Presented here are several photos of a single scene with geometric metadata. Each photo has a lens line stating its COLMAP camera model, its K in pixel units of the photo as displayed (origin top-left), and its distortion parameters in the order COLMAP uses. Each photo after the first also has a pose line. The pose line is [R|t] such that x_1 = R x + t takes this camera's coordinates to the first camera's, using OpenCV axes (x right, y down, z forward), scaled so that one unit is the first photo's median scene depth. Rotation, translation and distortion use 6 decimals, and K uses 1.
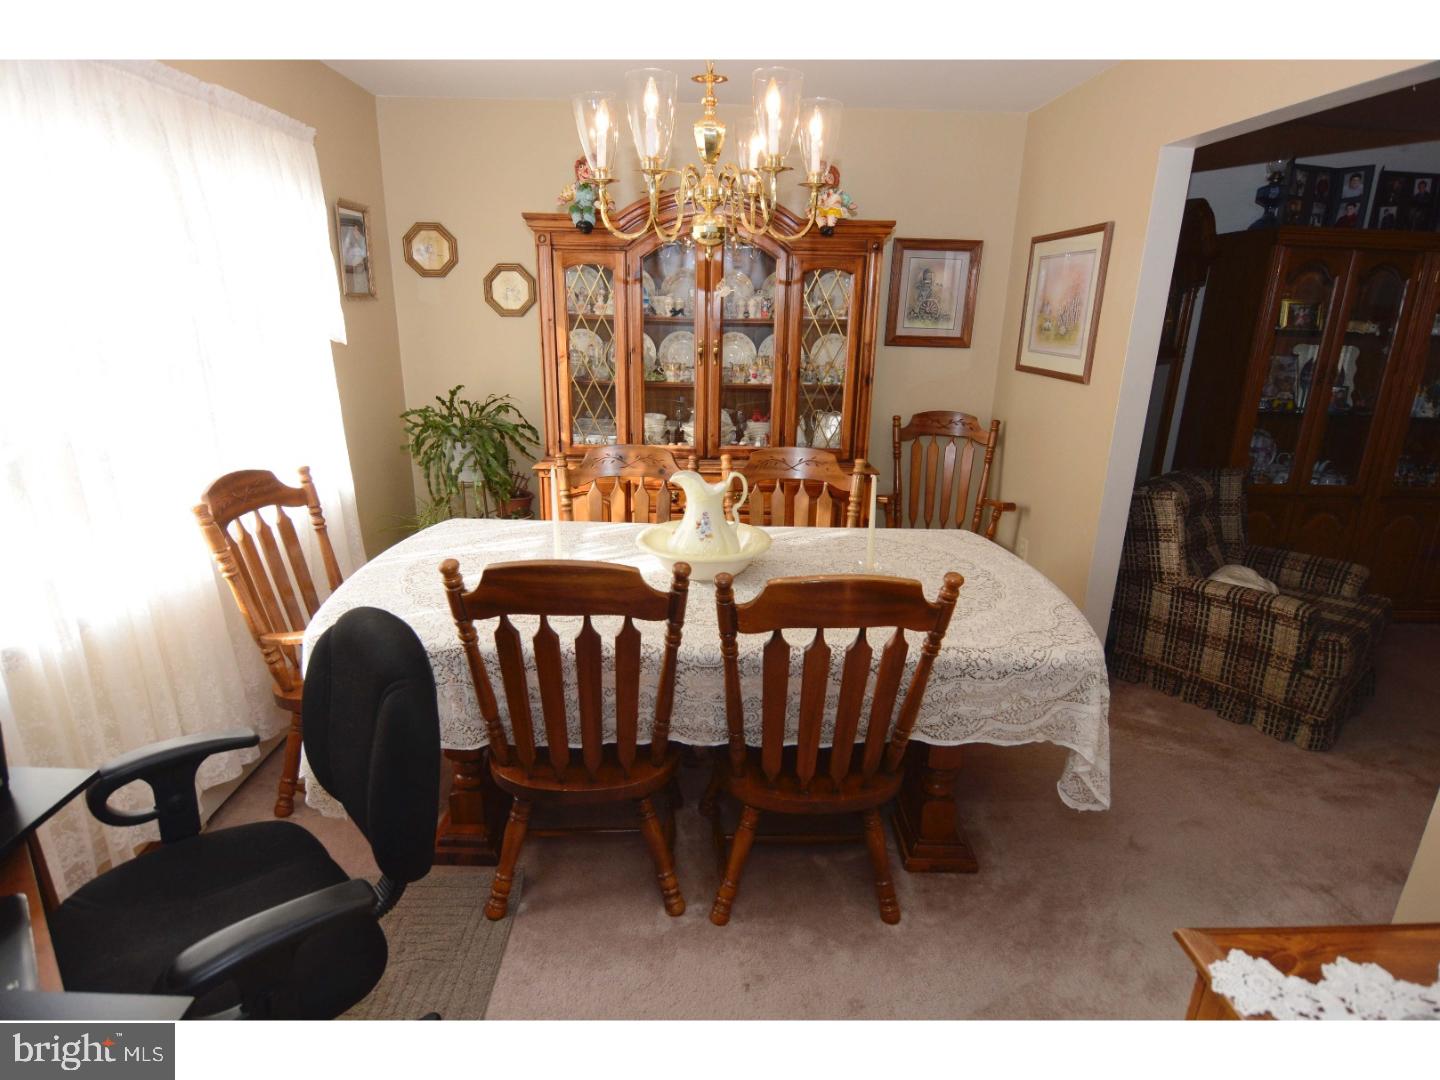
lens RADIAL K [[756.5, 0, 722.1], [0, 756.5, 534.8], [0, 0, 1]] dist [-0.013557, -0.001752]
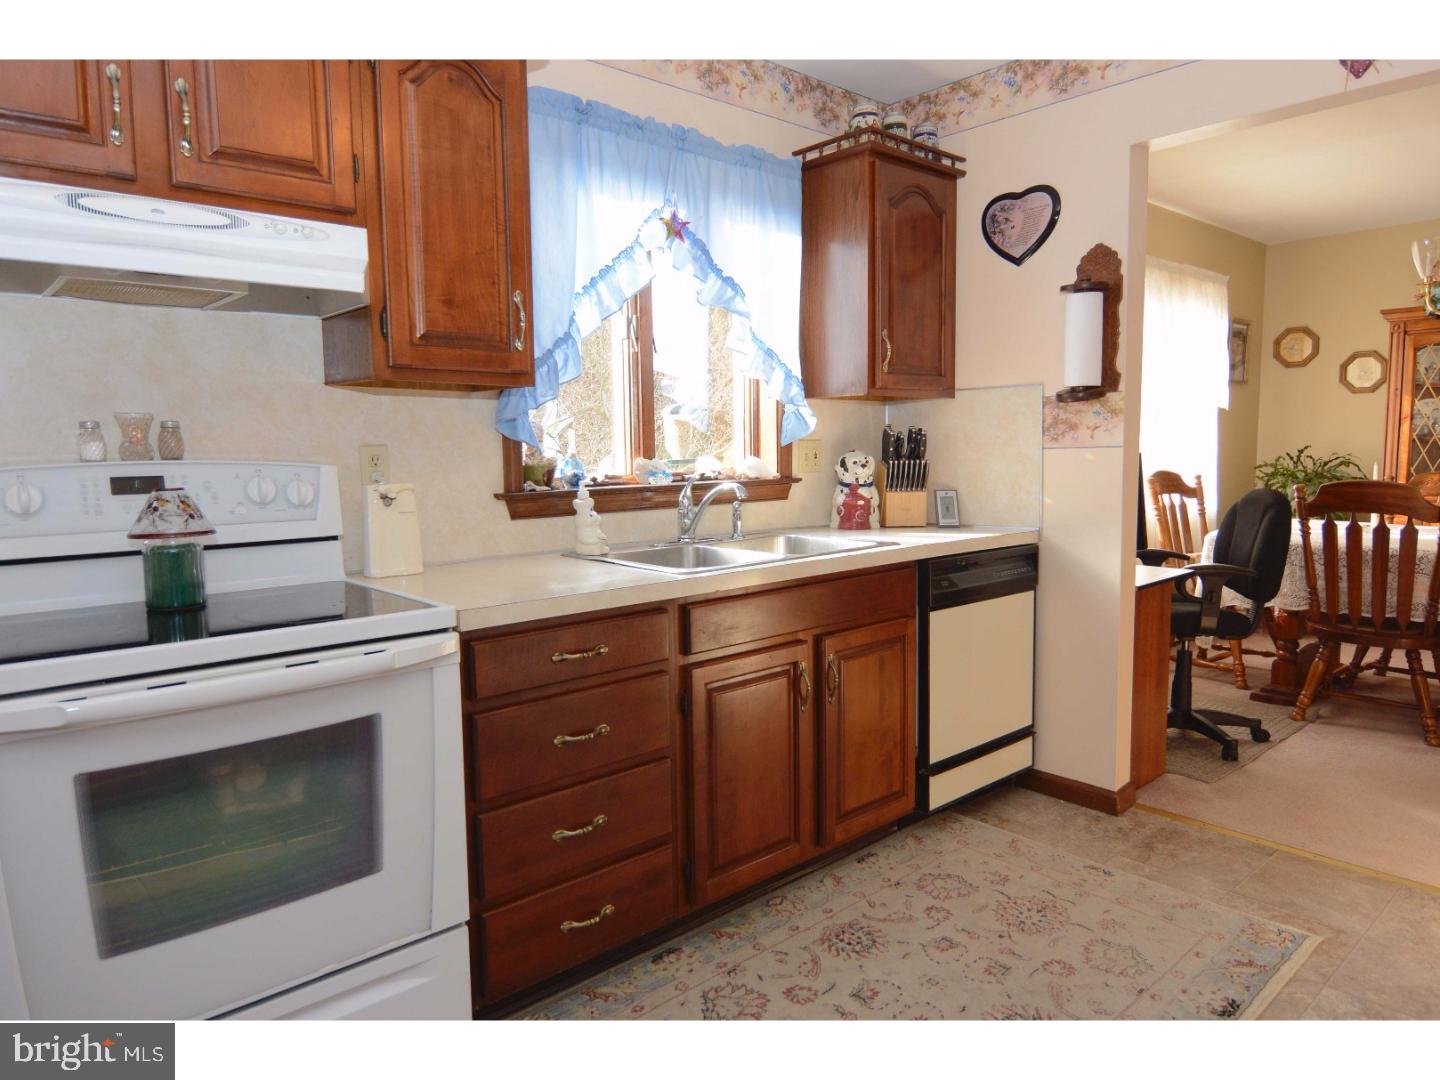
lens RADIAL K [[927.0, 0, 722.0], [0, 927.0, 539.1], [0, 0, 1]] dist [0.004575, -0.008955]
pose [[0.640537, 0.049489, -0.766331, 0.241096], [-0.198609, 0.974645, -0.103066, 0.332527], [0.741800, 0.218217, 0.634125, -0.735401]]
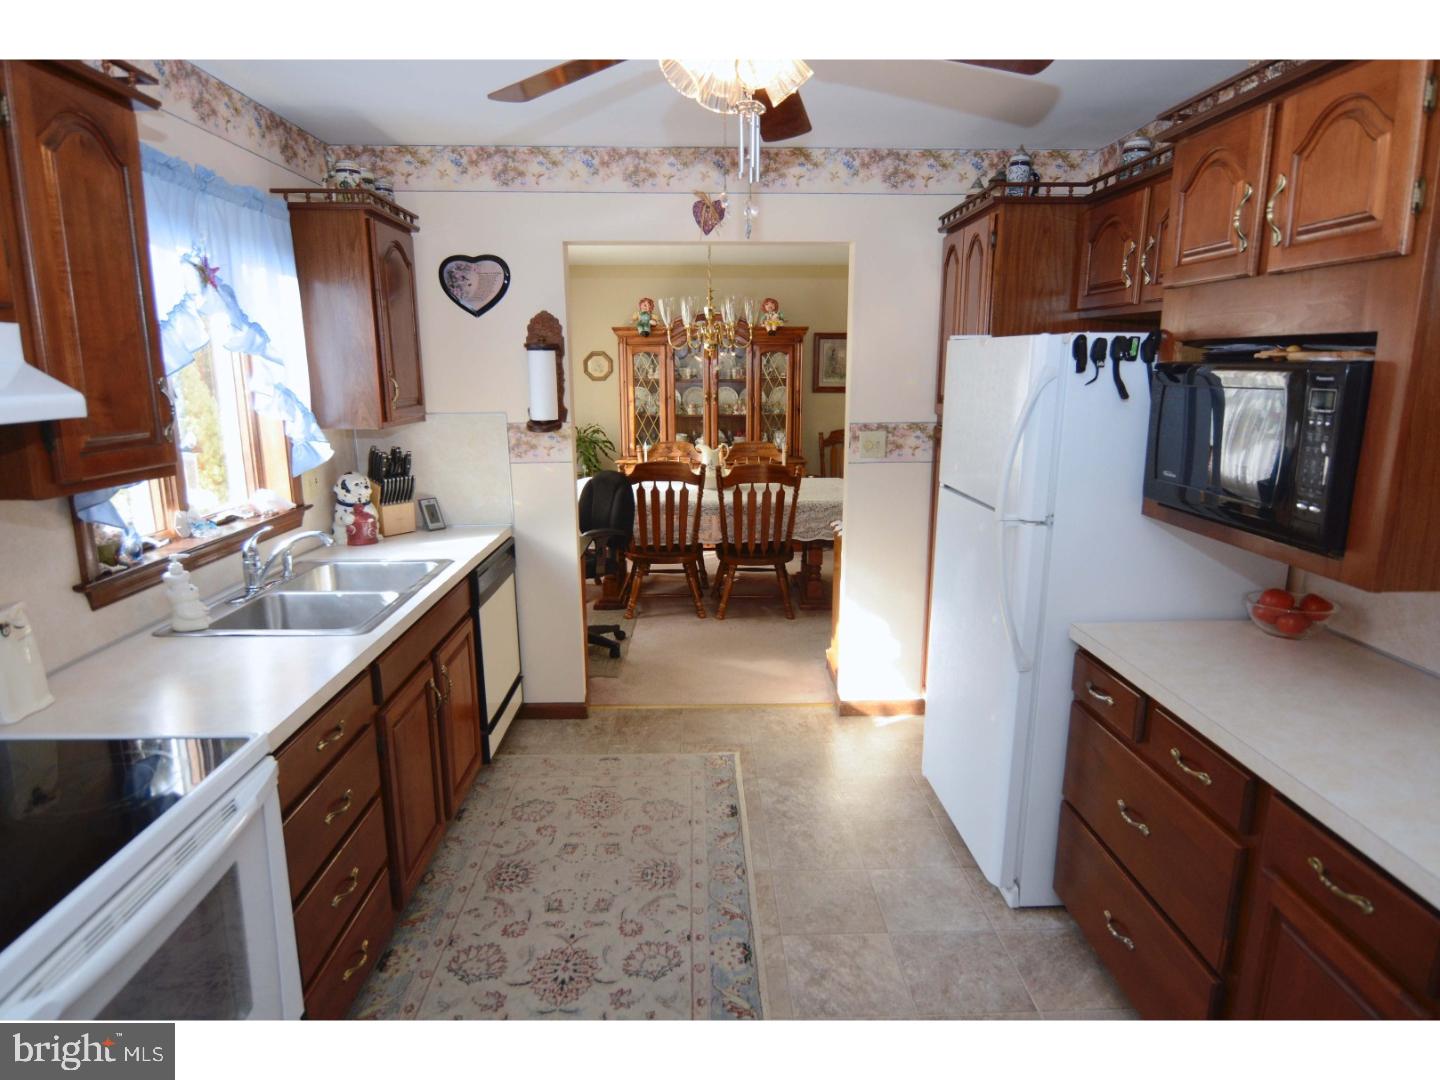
lens RADIAL K [[827.3, 0, 719.2], [0, 827.3, 535.5], [0, 0, 1]] dist [0.012538, -0.000944]
pose [[0.999743, -0.020631, -0.009436, 0.014511], [0.019655, 0.995384, -0.093934, 0.285282], [0.011331, 0.093725, 0.995534, -0.982213]]
